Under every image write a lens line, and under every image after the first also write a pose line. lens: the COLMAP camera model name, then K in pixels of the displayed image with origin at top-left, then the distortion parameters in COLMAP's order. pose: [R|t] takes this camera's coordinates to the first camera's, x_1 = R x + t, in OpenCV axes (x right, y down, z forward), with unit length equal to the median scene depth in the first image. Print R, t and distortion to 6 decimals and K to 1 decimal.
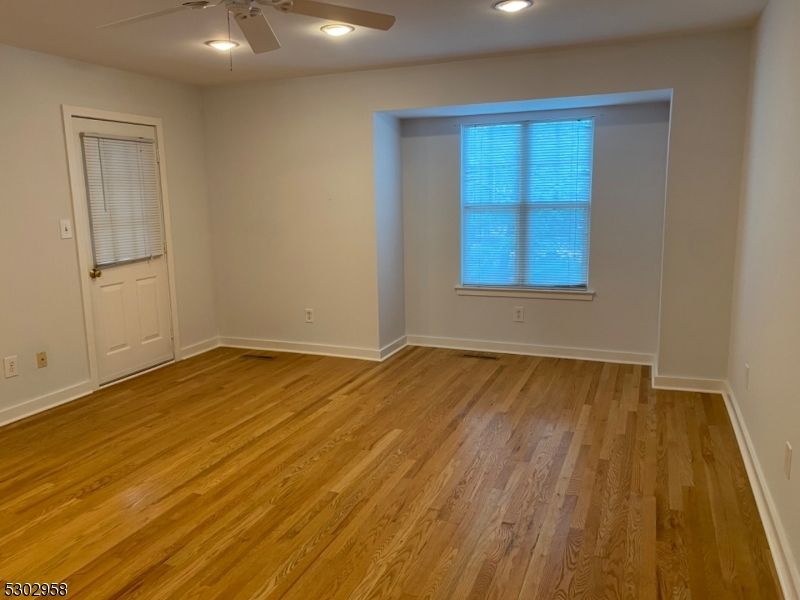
lens RADIAL K [[612.8, 0, 391.2], [0, 612.8, 290.7], [0, 0, 1]] dist [0.028538, -0.035942]
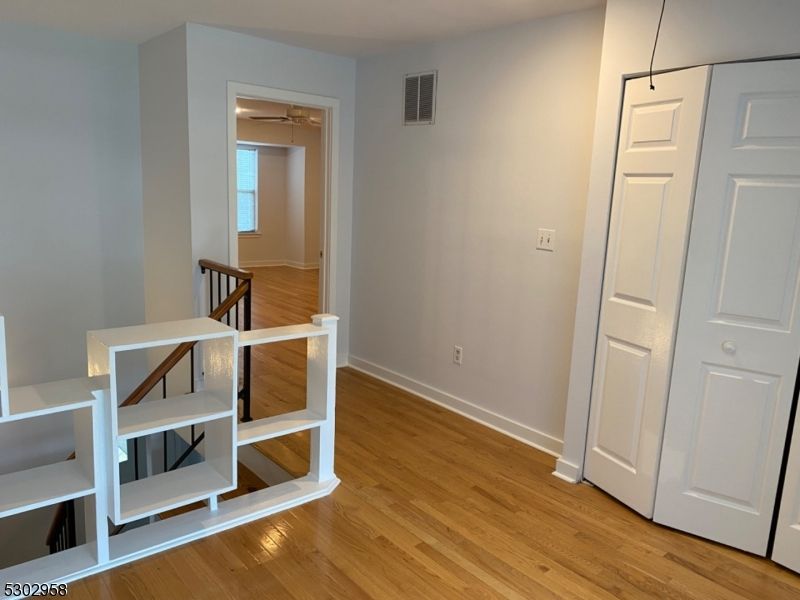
lens RADIAL K [[610.3, 0, 403.5], [0, 610.3, 297.4], [0, 0, 1]] dist [0.011351, -0.008660]
pose [[0.450557, -0.115062, 0.885302, -1.794566], [0.092297, 0.992349, 0.082002, 0.127498], [-0.887964, 0.044764, 0.457730, -0.521827]]
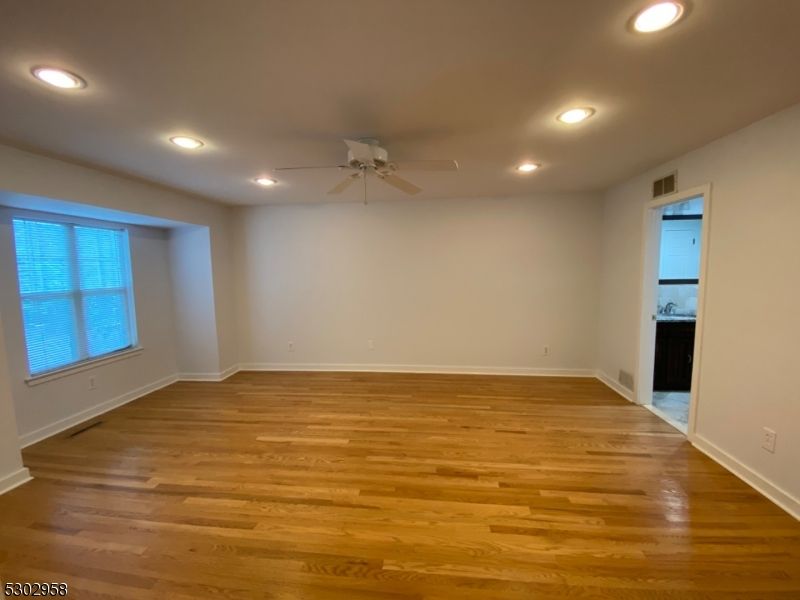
lens RADIAL K [[324.4, 0, 402.0], [0, 324.4, 298.5], [0, 0, 1]] dist [0.020408, -0.020991]
pose [[-0.279678, -0.063777, 0.957973, -0.791494], [0.181448, 0.976299, 0.117970, -0.123514], [-0.942792, 0.206816, -0.261478, 0.797561]]
